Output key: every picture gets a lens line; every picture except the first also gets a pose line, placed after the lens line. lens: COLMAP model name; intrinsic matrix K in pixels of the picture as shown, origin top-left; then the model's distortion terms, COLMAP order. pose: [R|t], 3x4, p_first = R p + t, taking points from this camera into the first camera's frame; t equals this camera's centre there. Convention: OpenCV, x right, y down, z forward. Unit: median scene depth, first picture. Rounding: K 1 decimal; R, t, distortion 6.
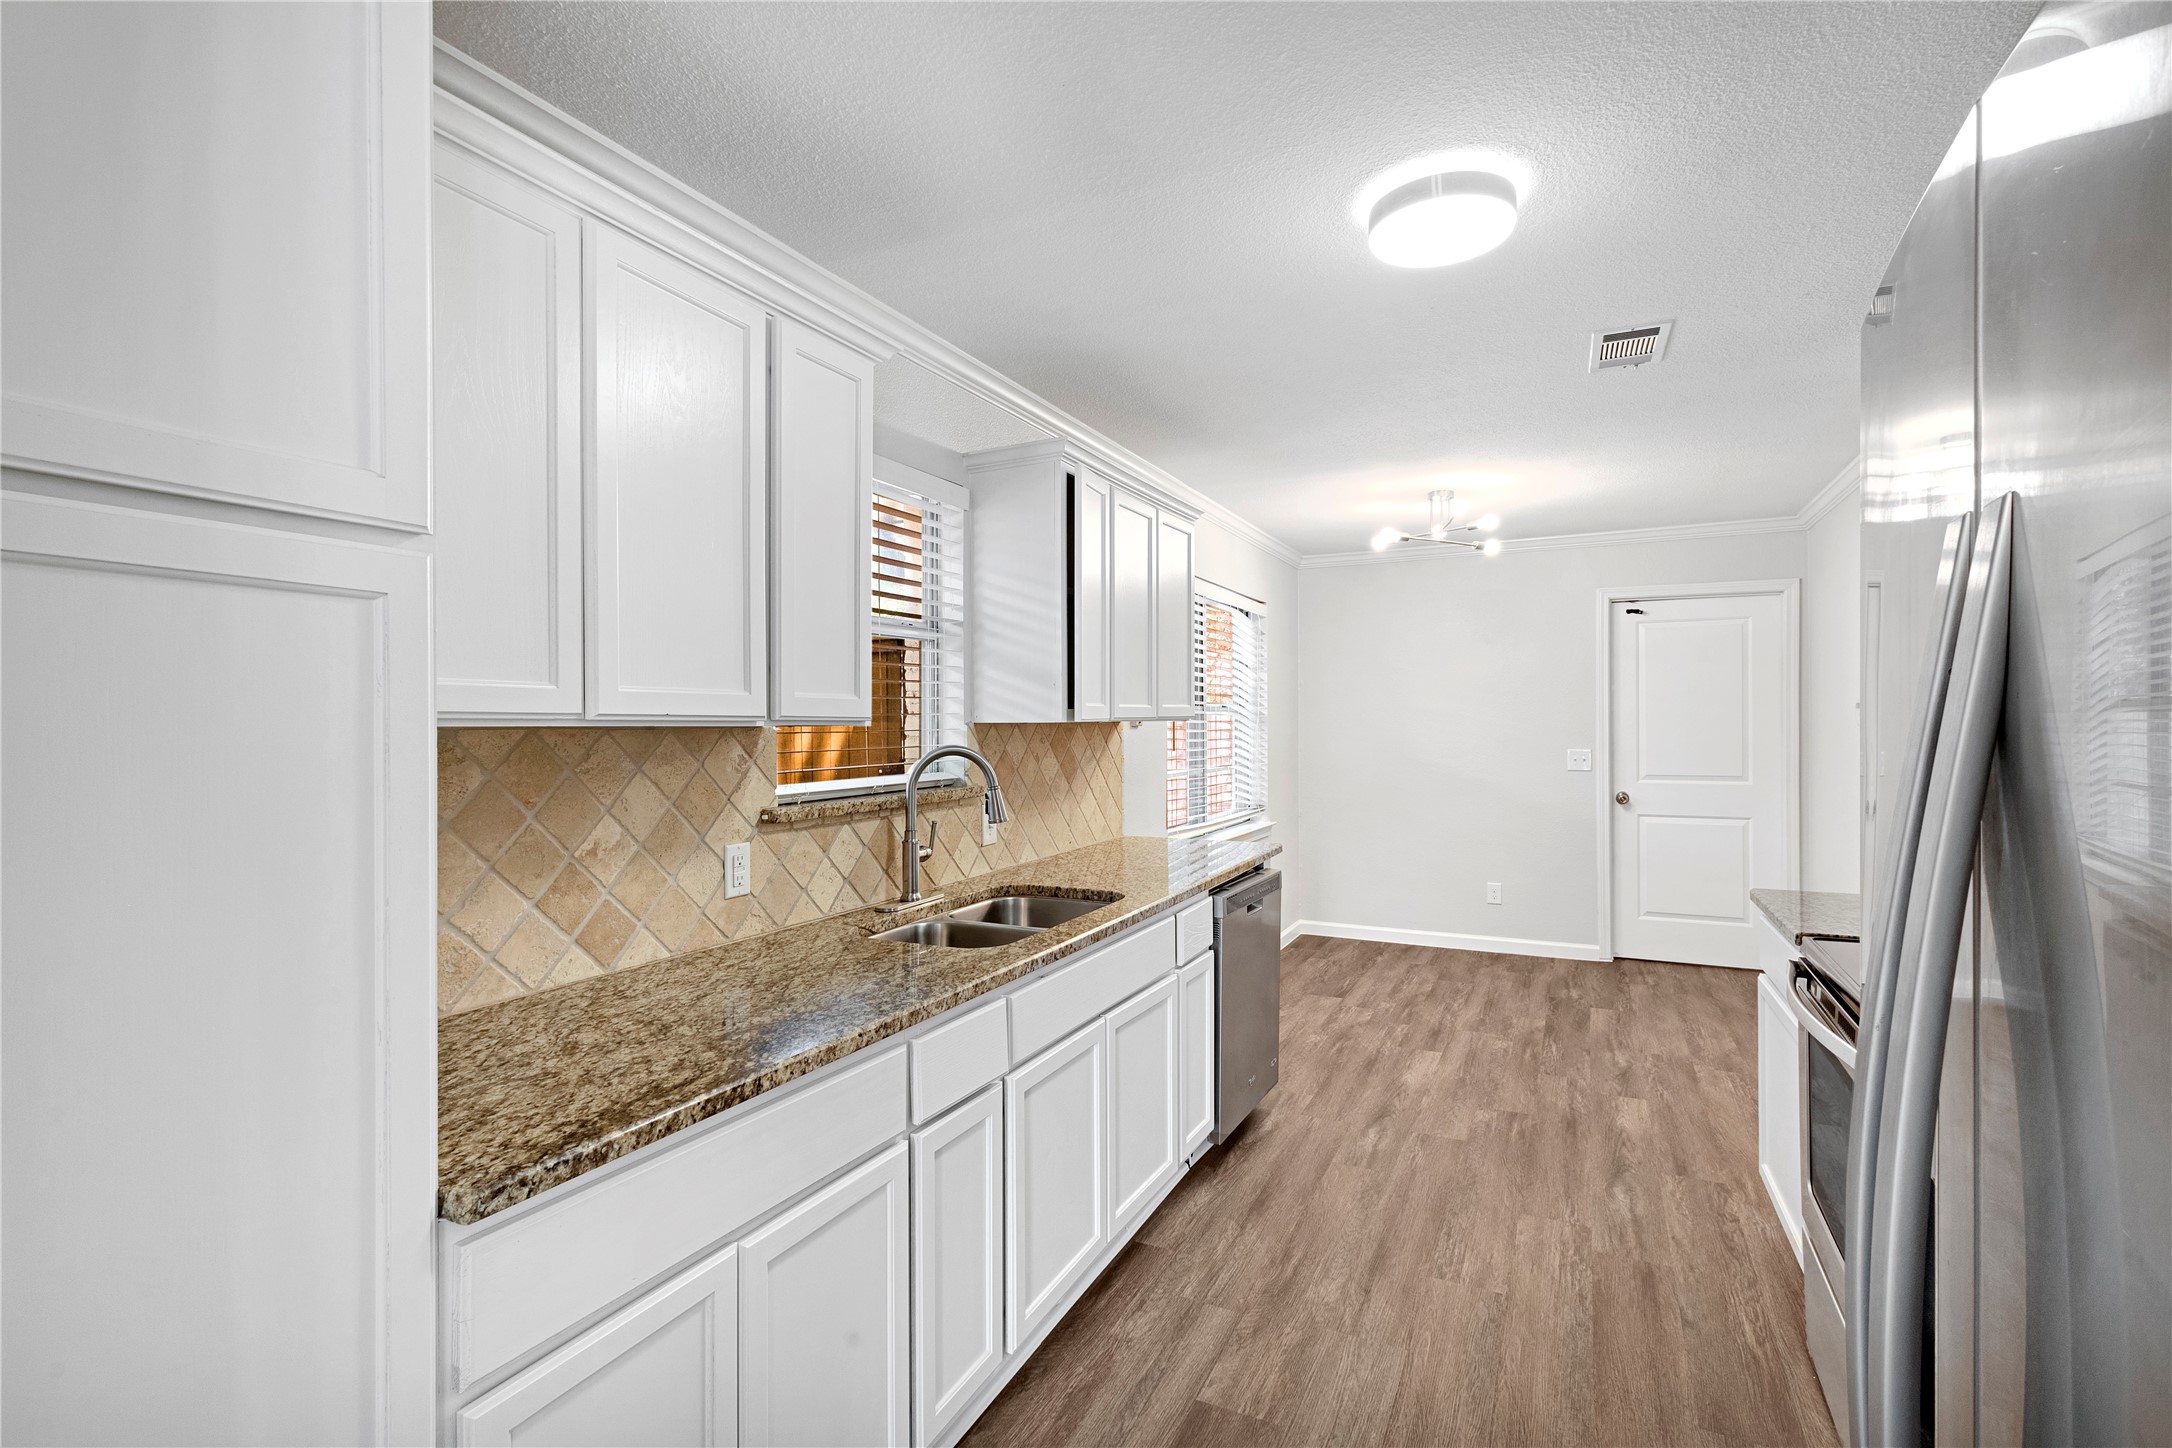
lens RADIAL K [[1006.0, 0, 1086.0], [0, 1006.0, 724.0], [0, 0, 1]] dist [0.010094, 0.000200]
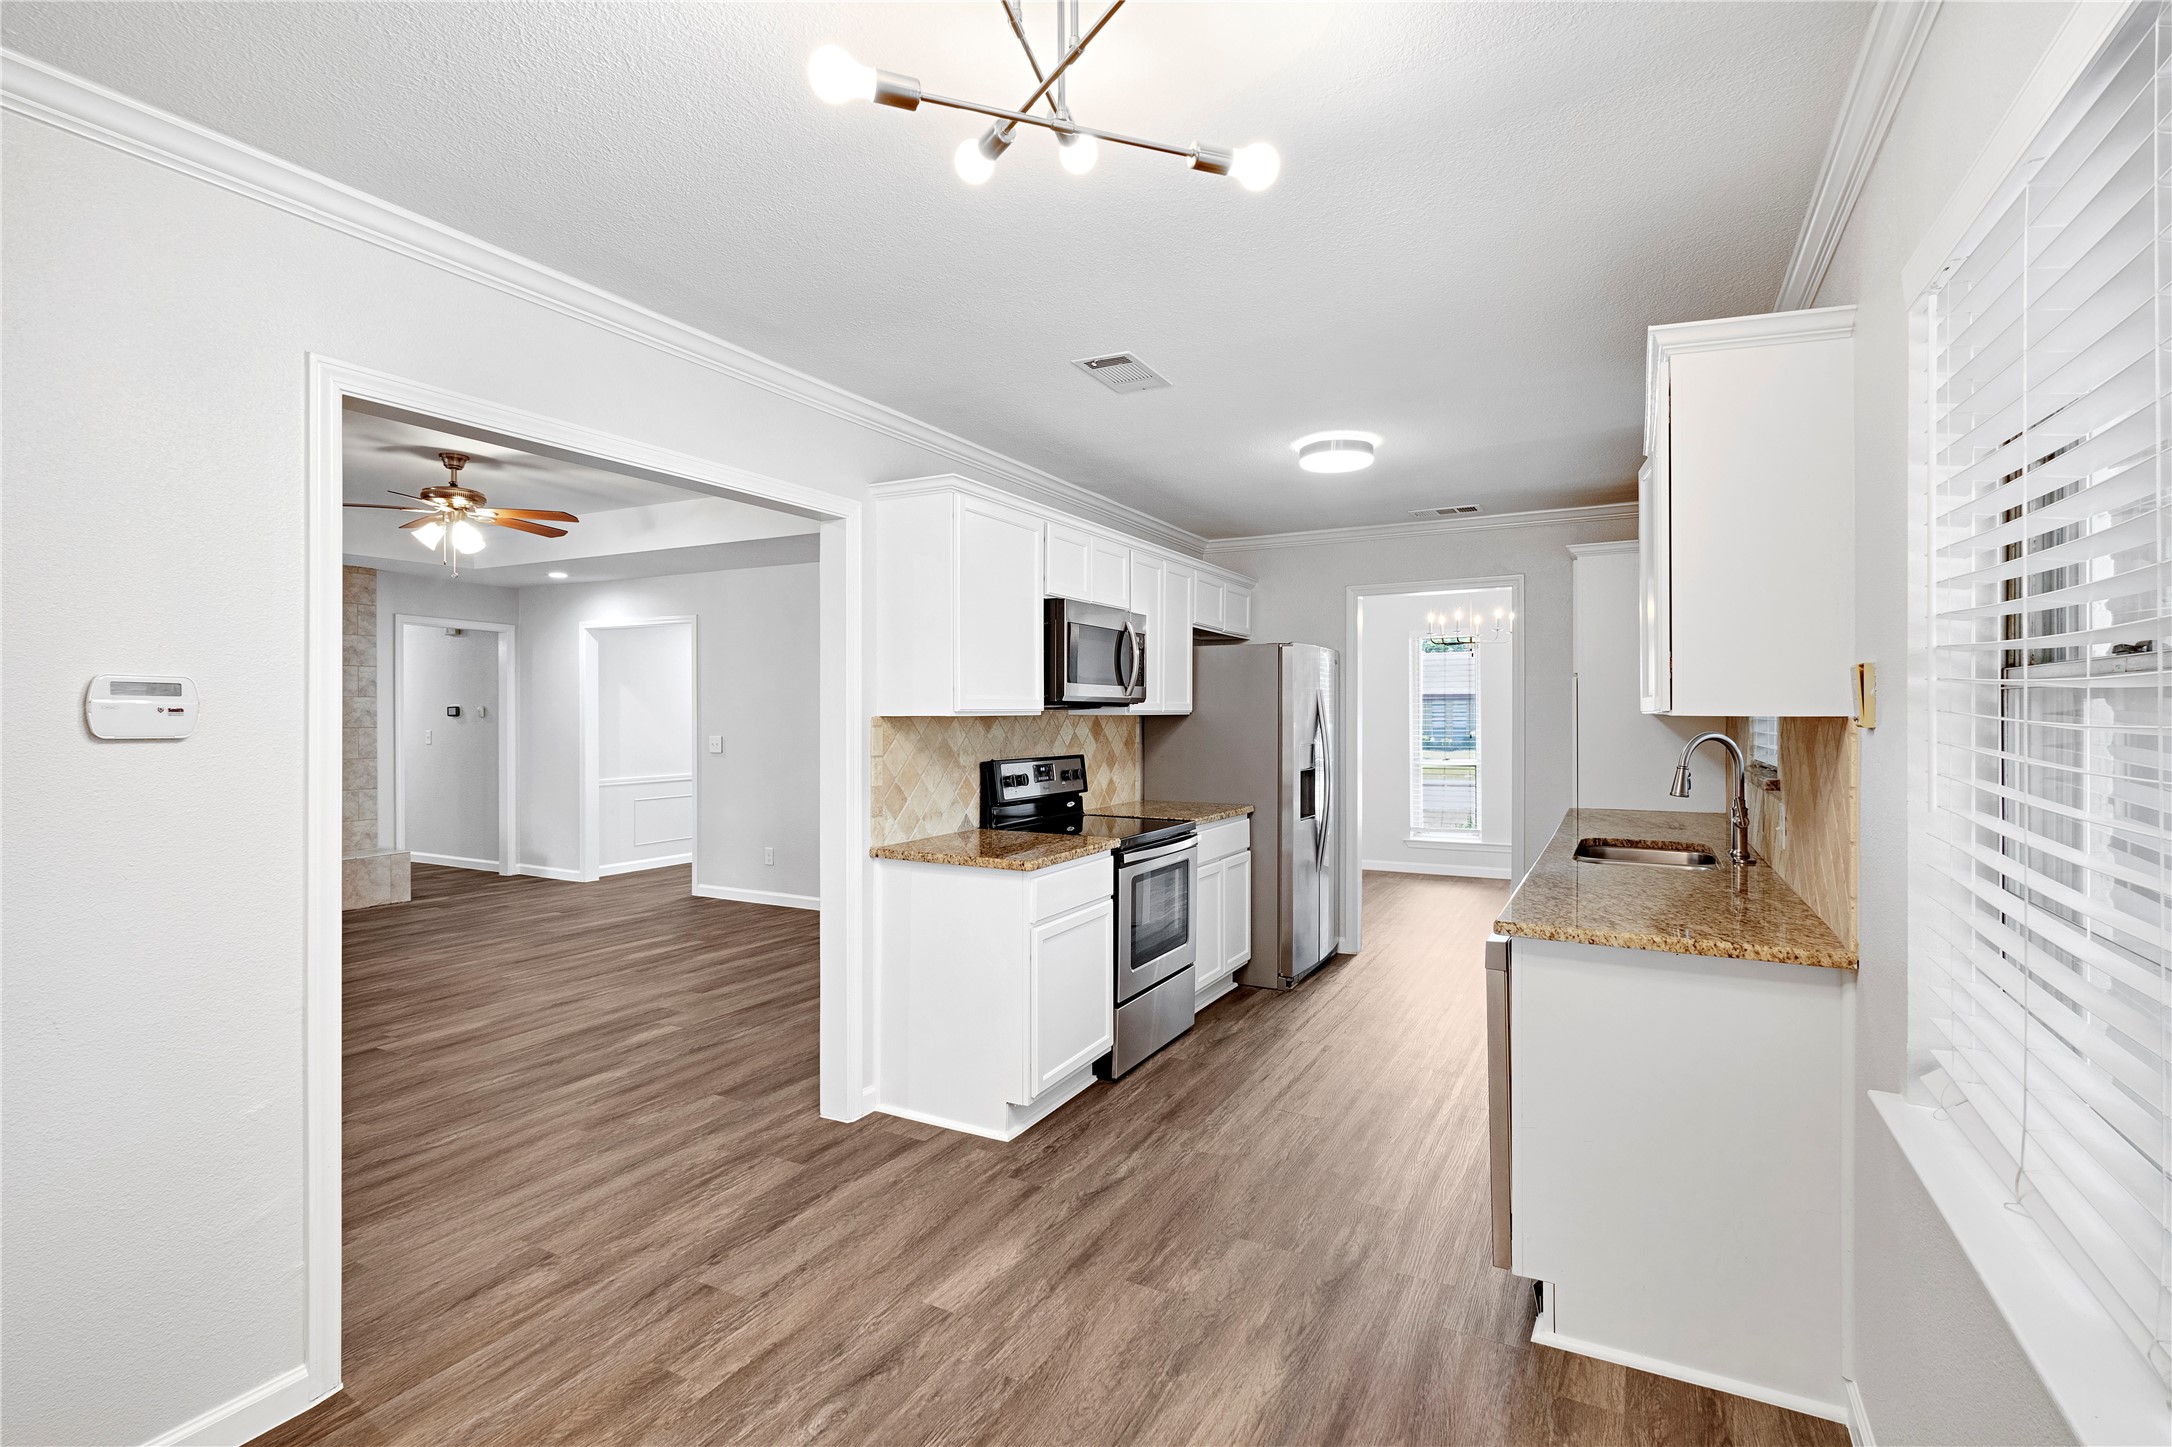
lens RADIAL K [[1015.7, 0, 1094.3], [0, 1015.7, 717.0], [0, 0, 1]] dist [0.000547, -0.000062]
pose [[-0.999626, 0.001388, 0.027310, 0.490107], [0.001697, 0.999935, 0.011281, -0.011200], [-0.027292, 0.011323, -0.999563, 1.890388]]
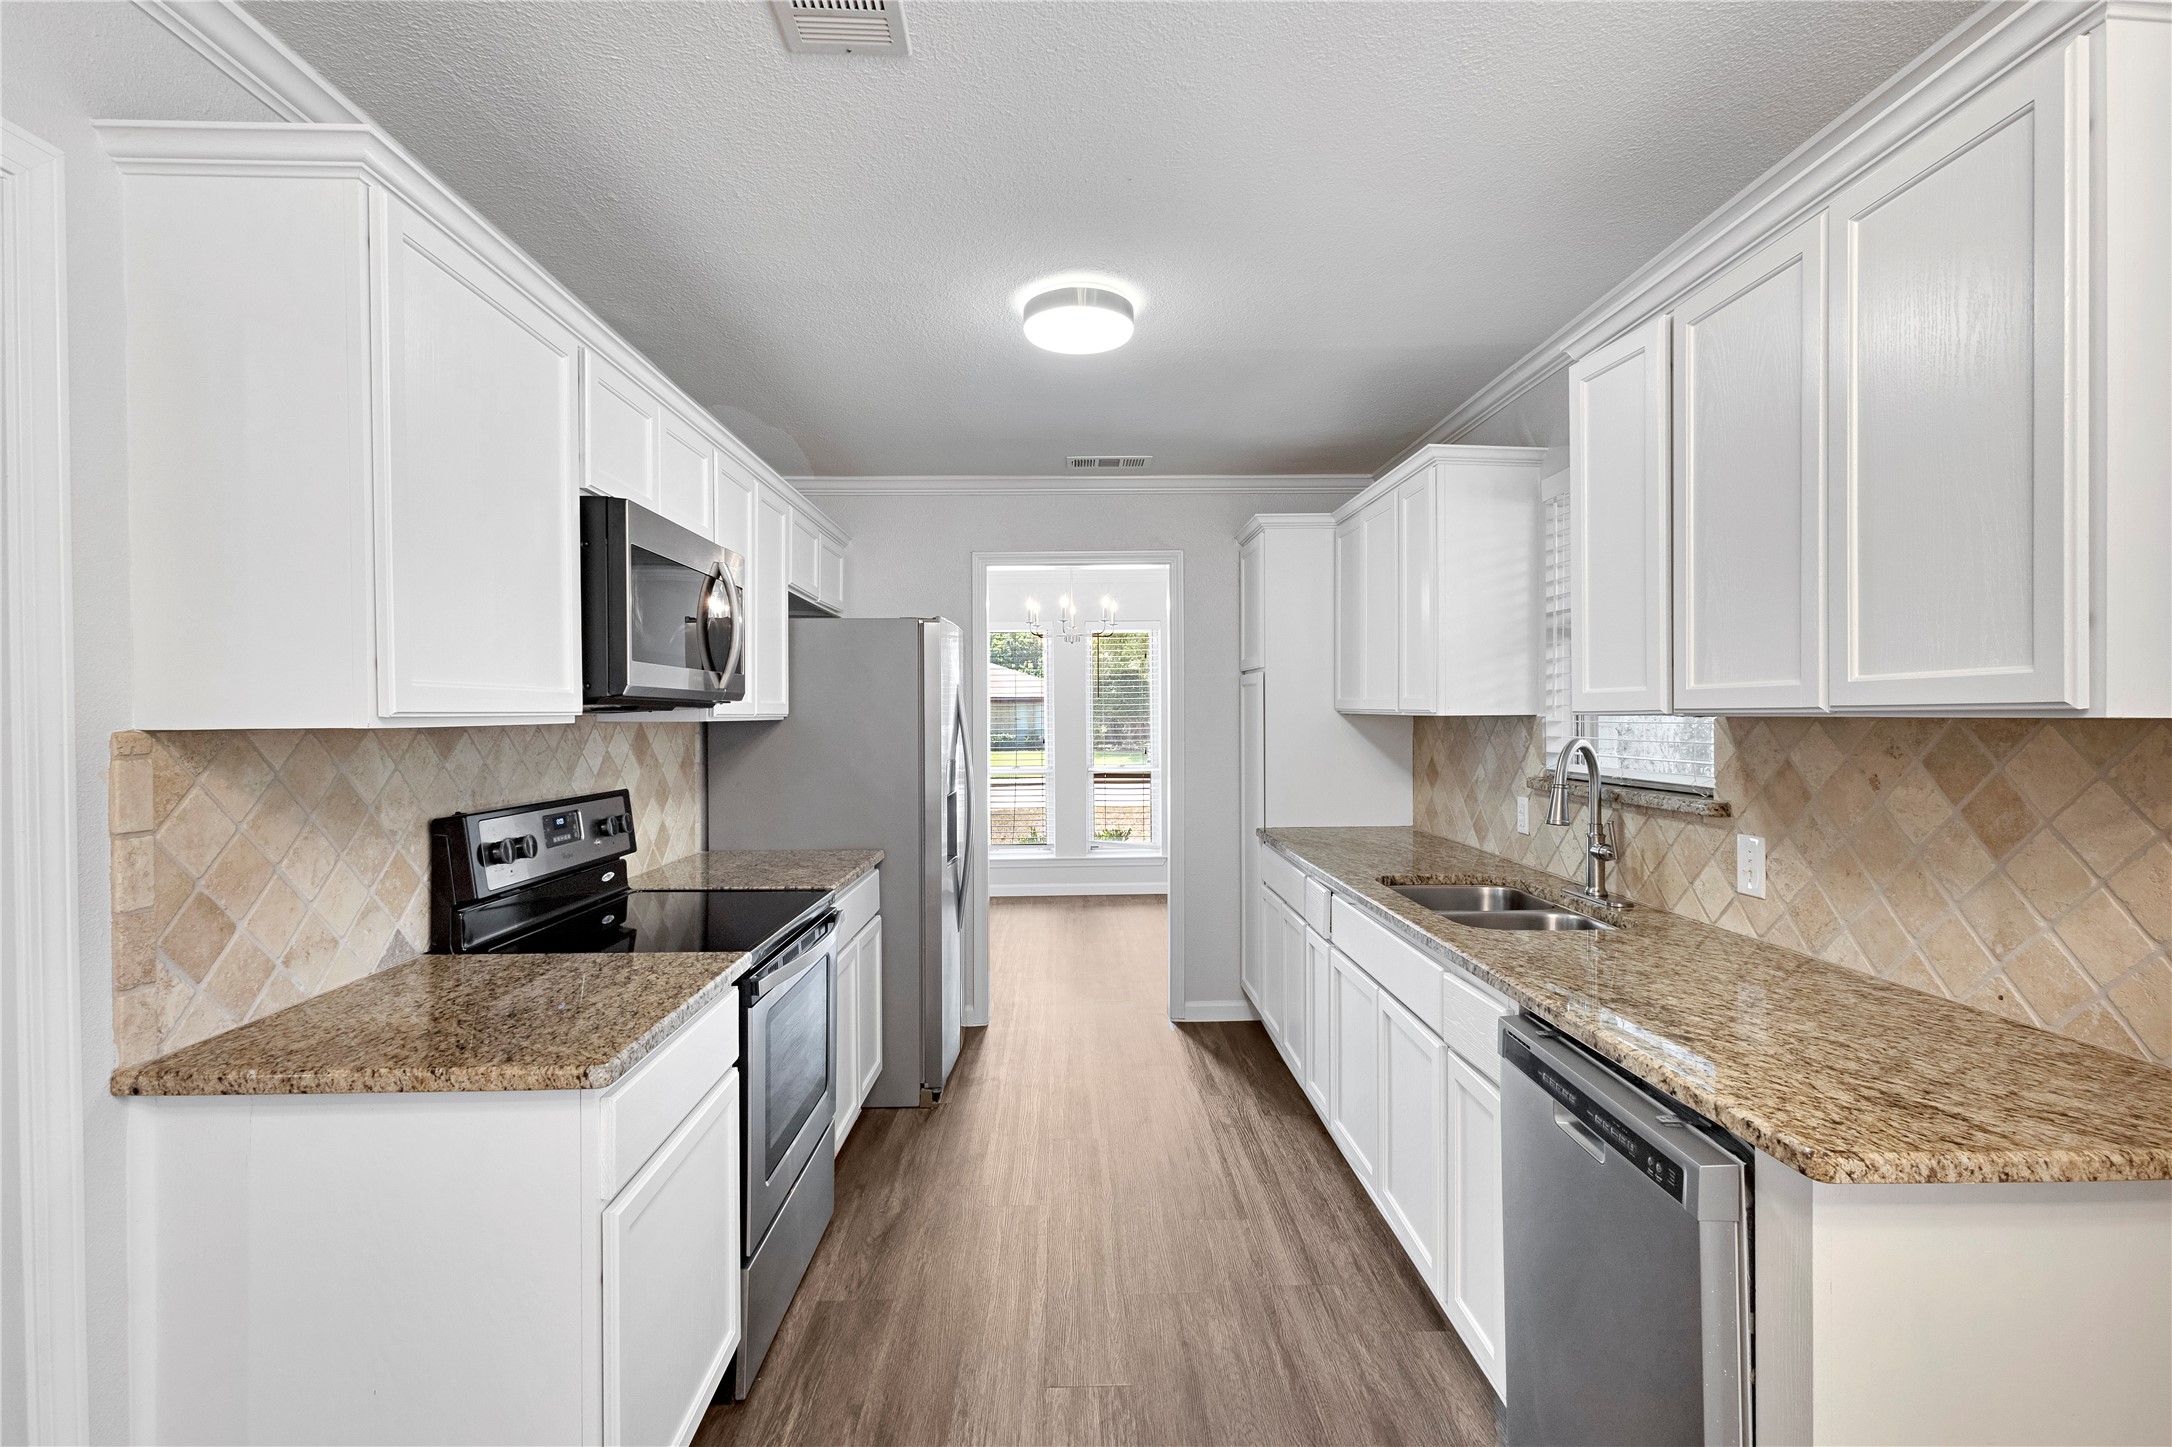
lens RADIAL K [[1006.0, 0, 1086.0], [0, 1006.0, 723.5], [0, 0, 1]] dist [0.010094, 0.000200]
pose [[-0.887028, 0.011645, -0.461569, 0.596055], [0.004511, 0.999853, 0.016557, -0.008681], [0.461694, 0.012605, -0.886950, 1.360904]]
